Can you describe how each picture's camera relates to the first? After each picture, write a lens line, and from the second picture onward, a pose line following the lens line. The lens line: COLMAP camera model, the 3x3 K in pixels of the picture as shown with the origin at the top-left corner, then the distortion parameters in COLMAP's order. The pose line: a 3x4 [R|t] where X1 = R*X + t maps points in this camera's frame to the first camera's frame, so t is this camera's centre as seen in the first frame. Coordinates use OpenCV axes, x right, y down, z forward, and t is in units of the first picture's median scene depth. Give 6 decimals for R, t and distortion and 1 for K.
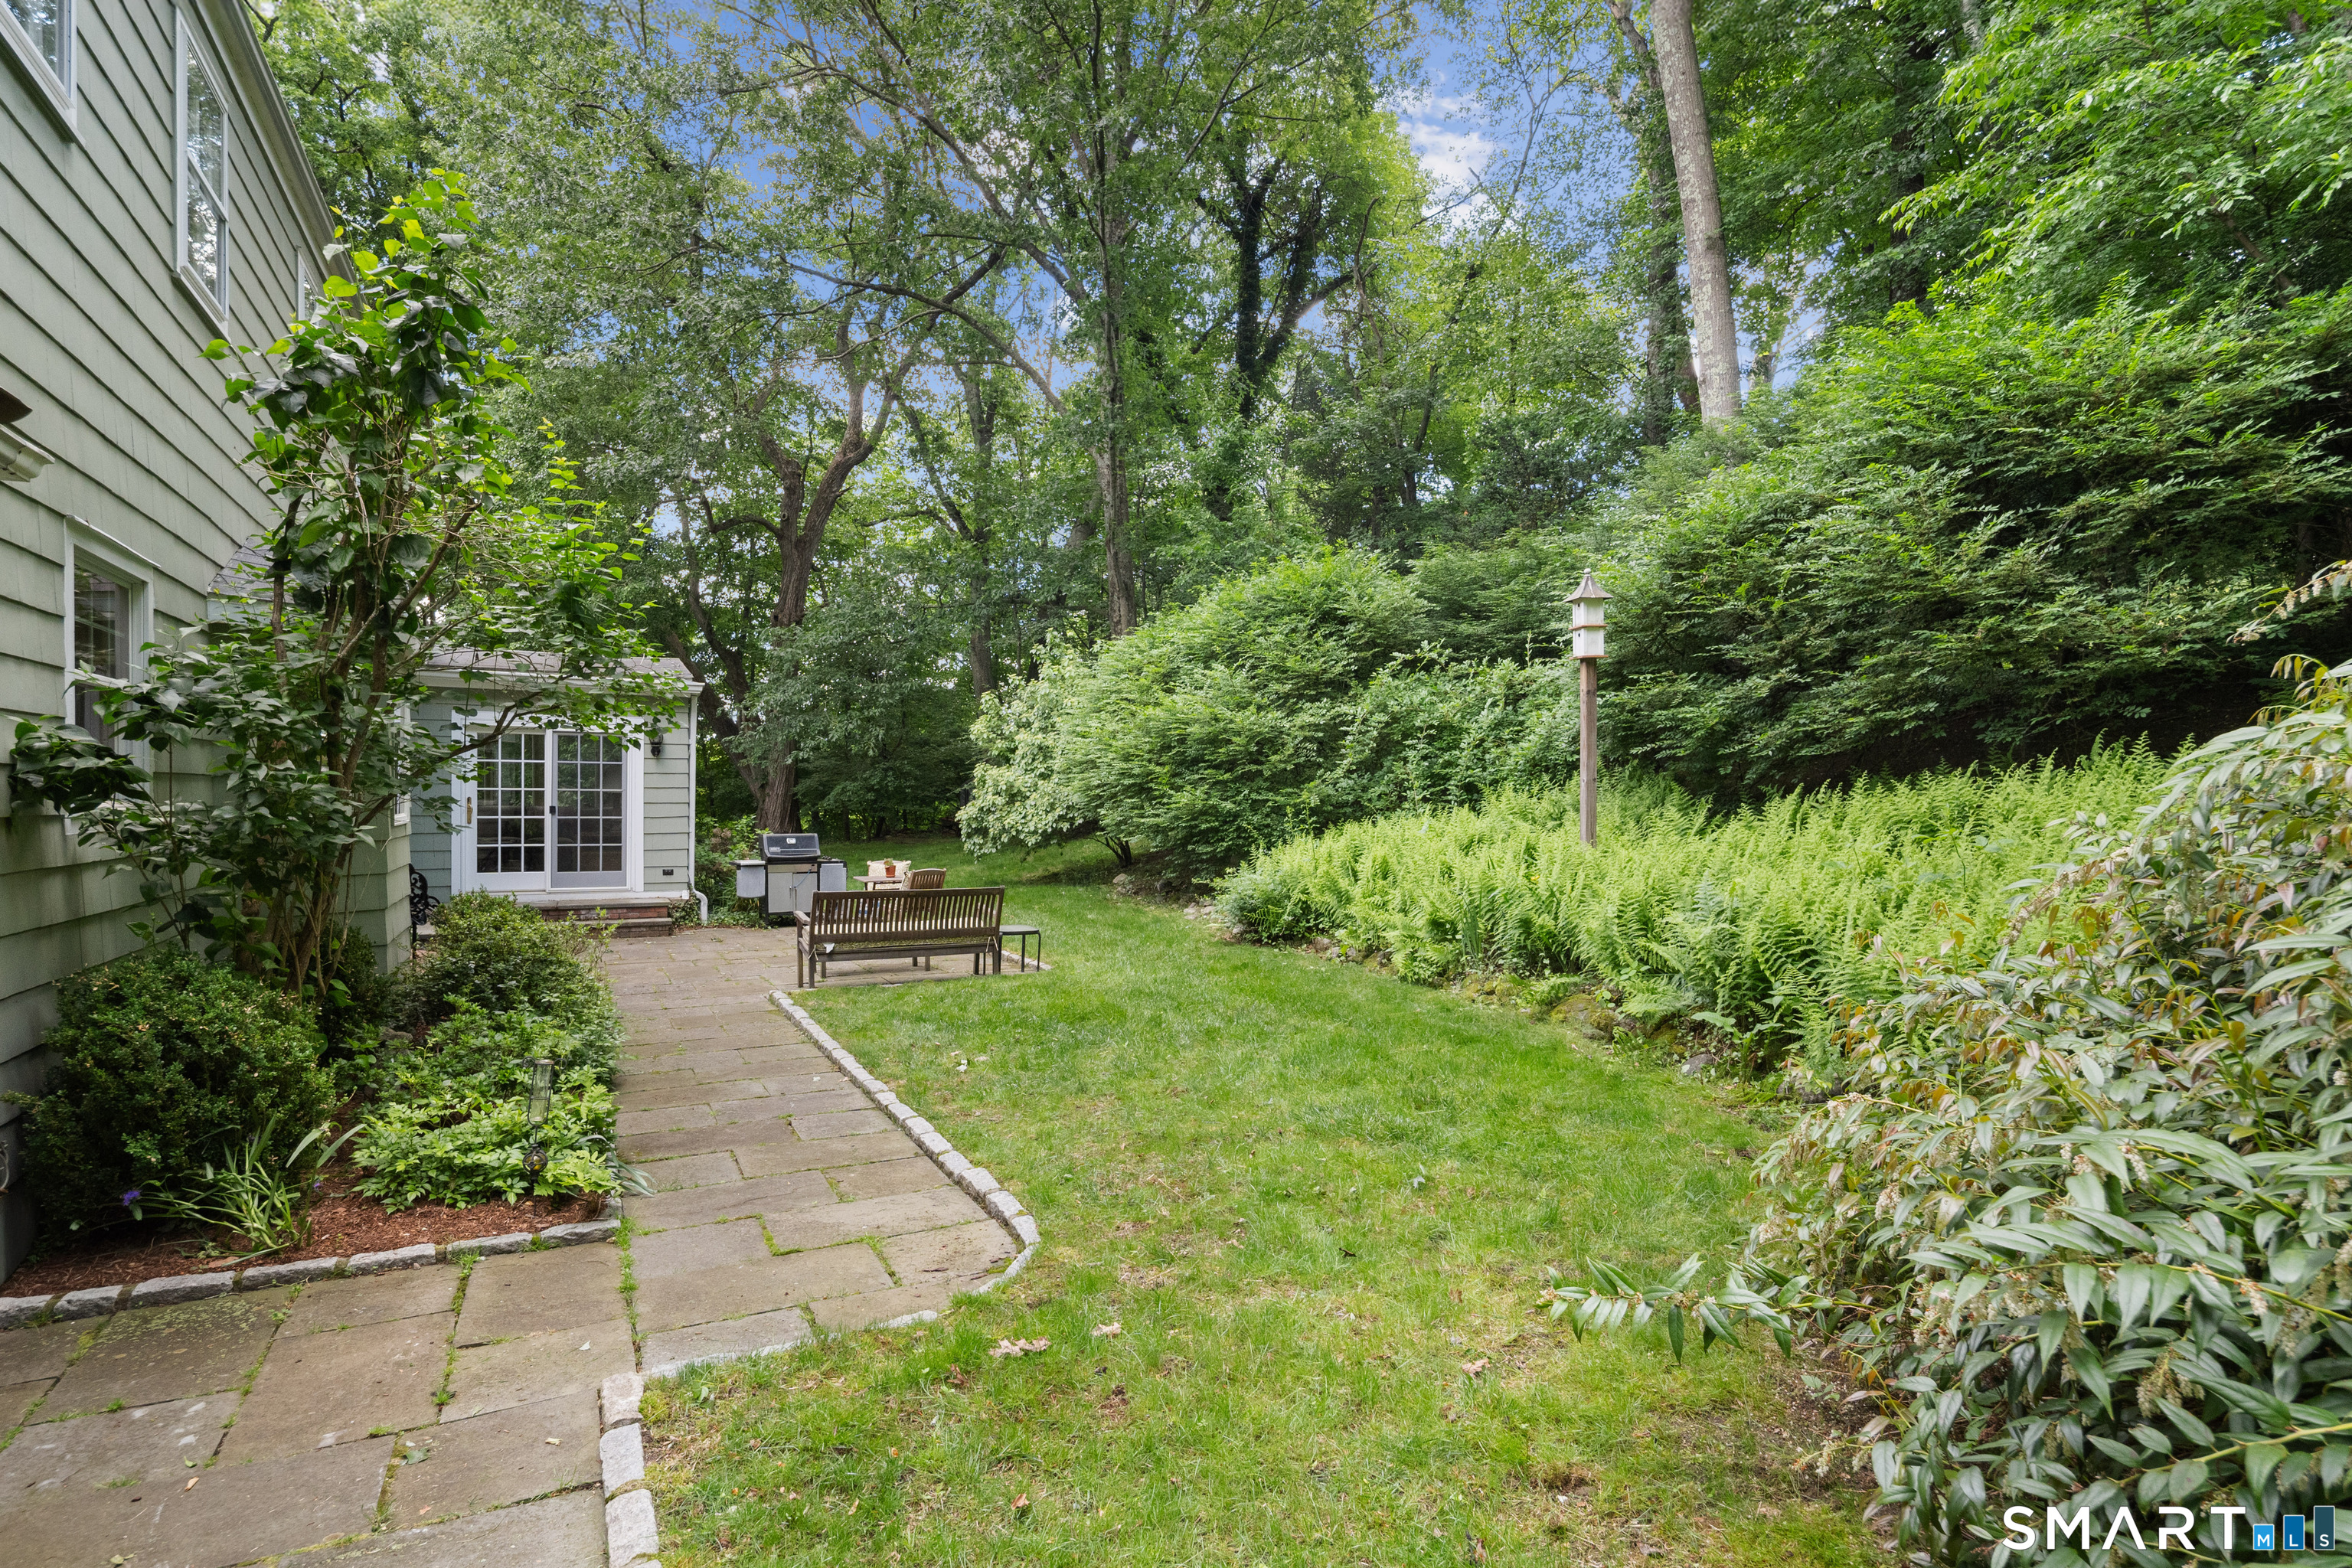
lens RADIAL K [[1141.7, 0, 1181.6], [0, 1141.7, 796.0], [0, 0, 1]] dist [0.001669, 0.000068]
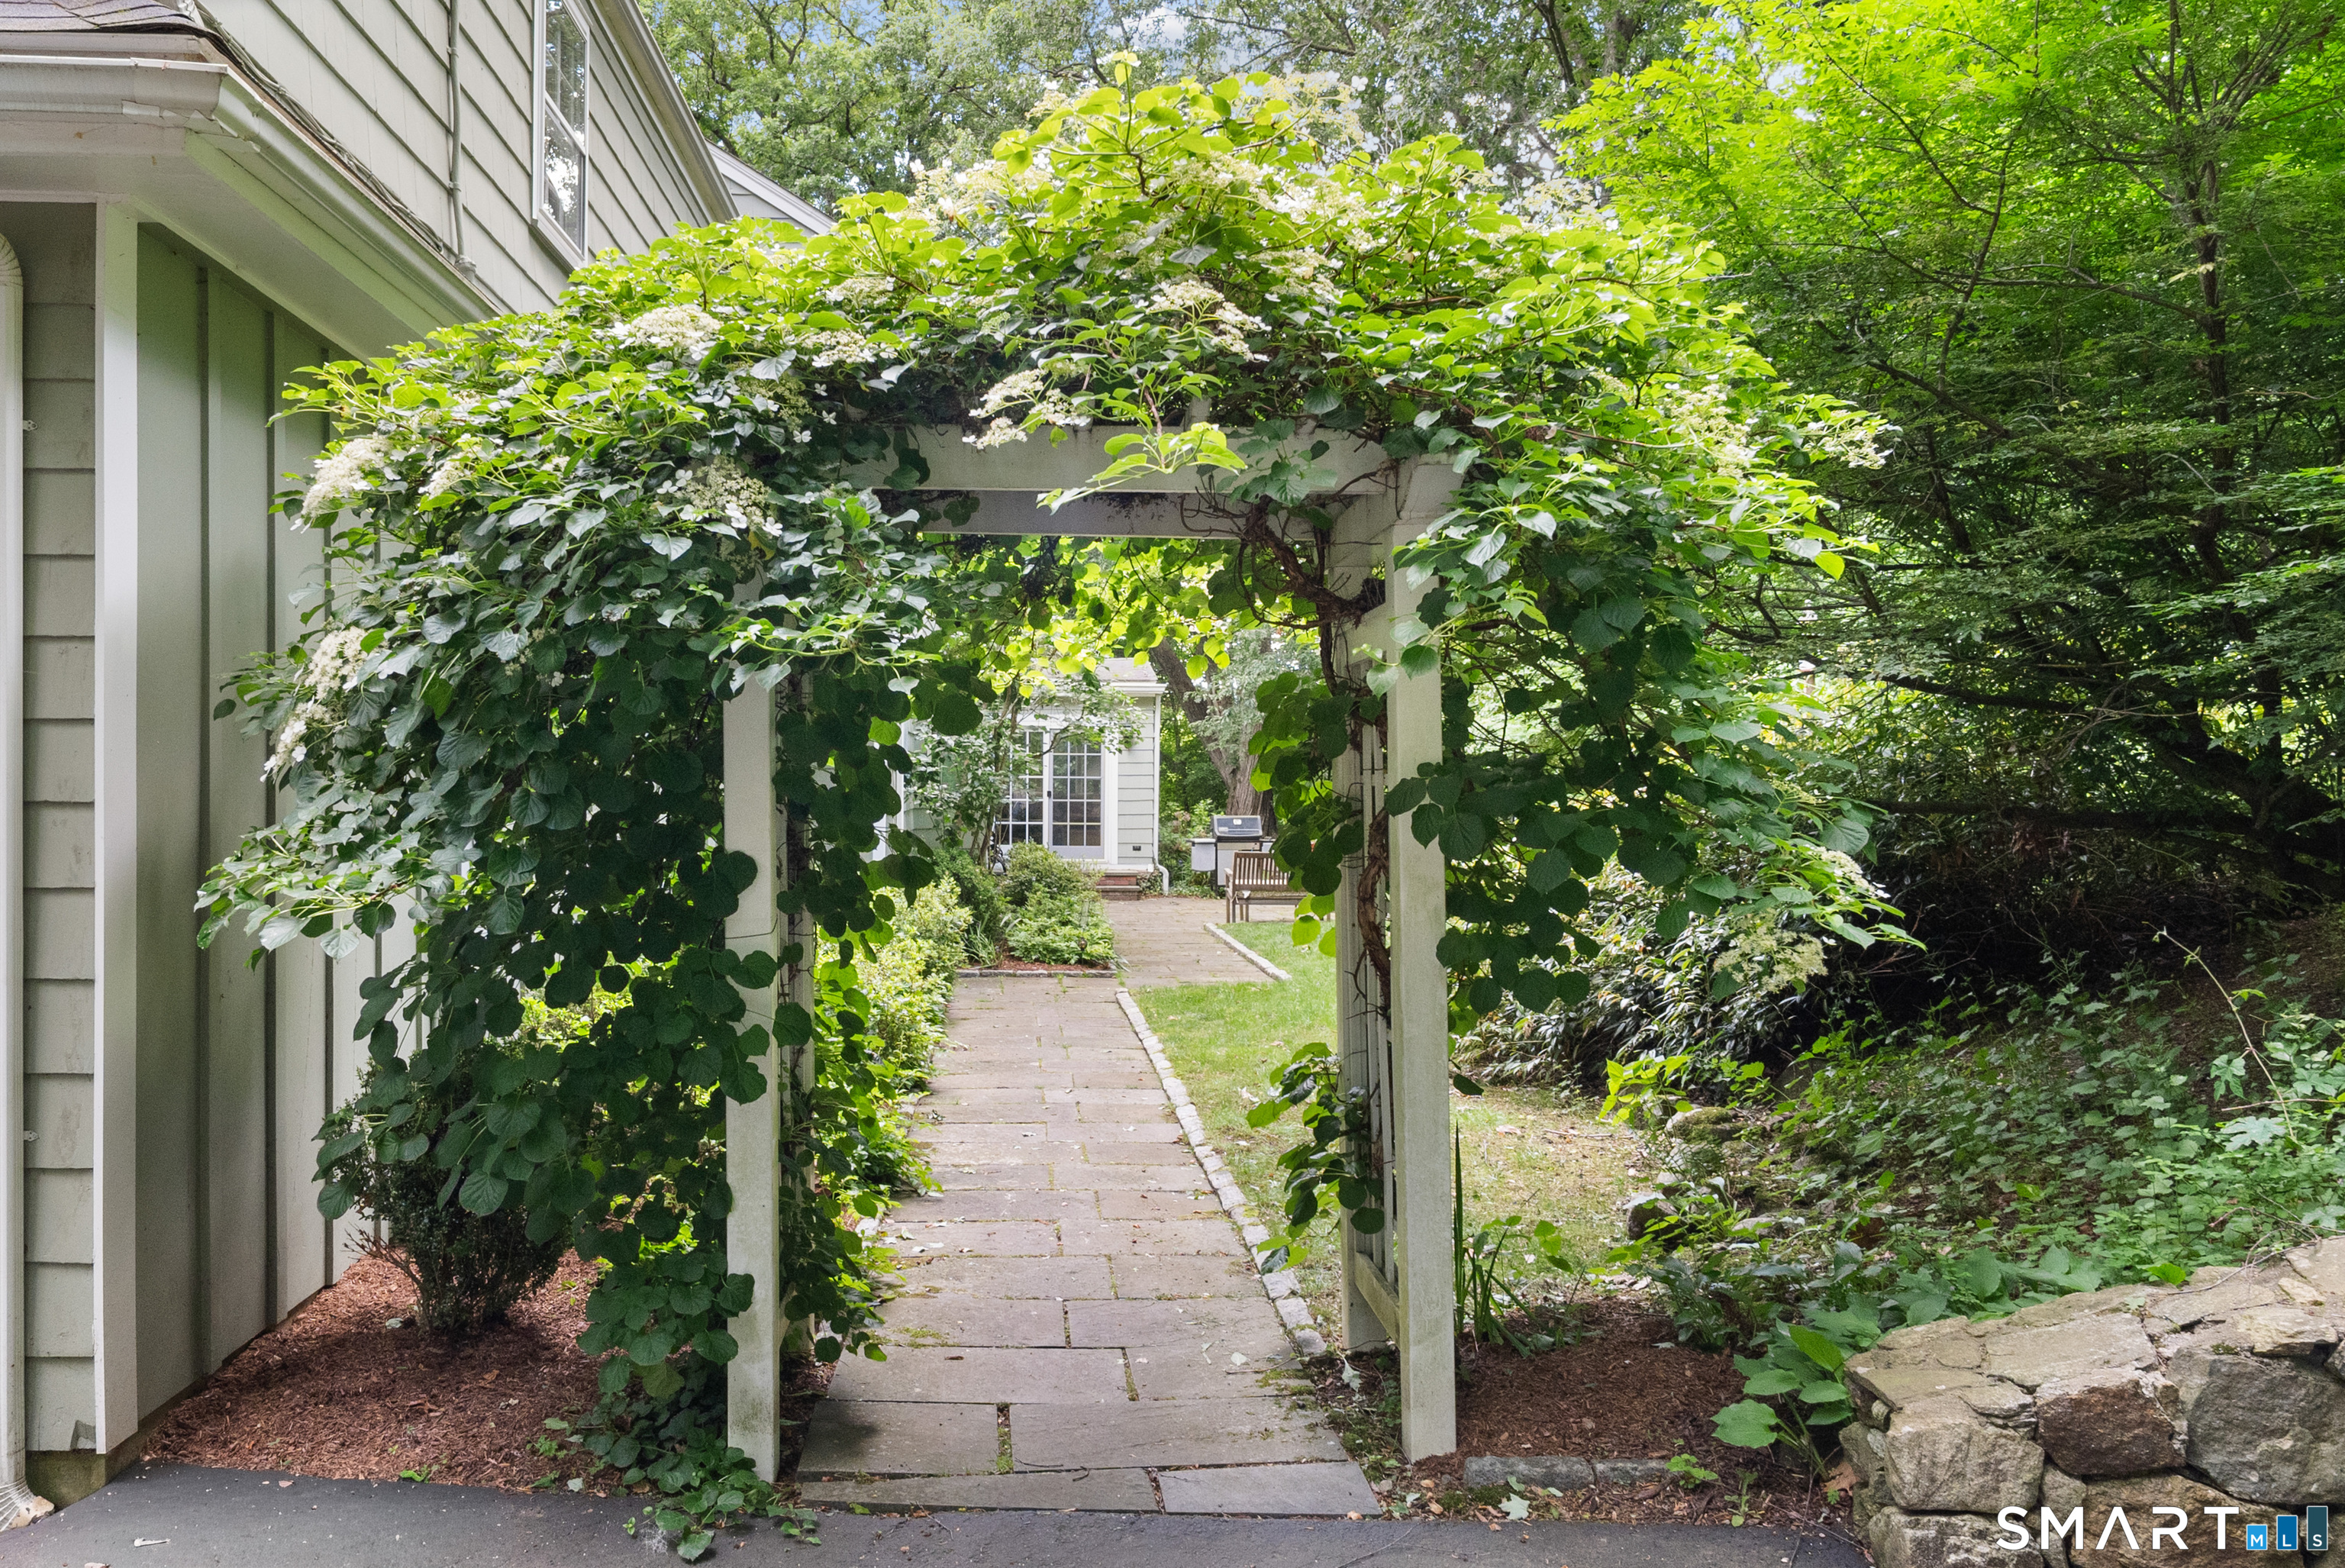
lens RADIAL K [[1722.0, 0, 1169.5], [0, 1722.0, 783.4], [0, 0, 1]] dist [0.001816, -0.001419]
pose [[0.919474, -0.002008, -0.393145, 0.271901], [0.002026, 0.999998, -0.000369, 0.001926], [0.393145, -0.000457, 0.919476, -0.602680]]
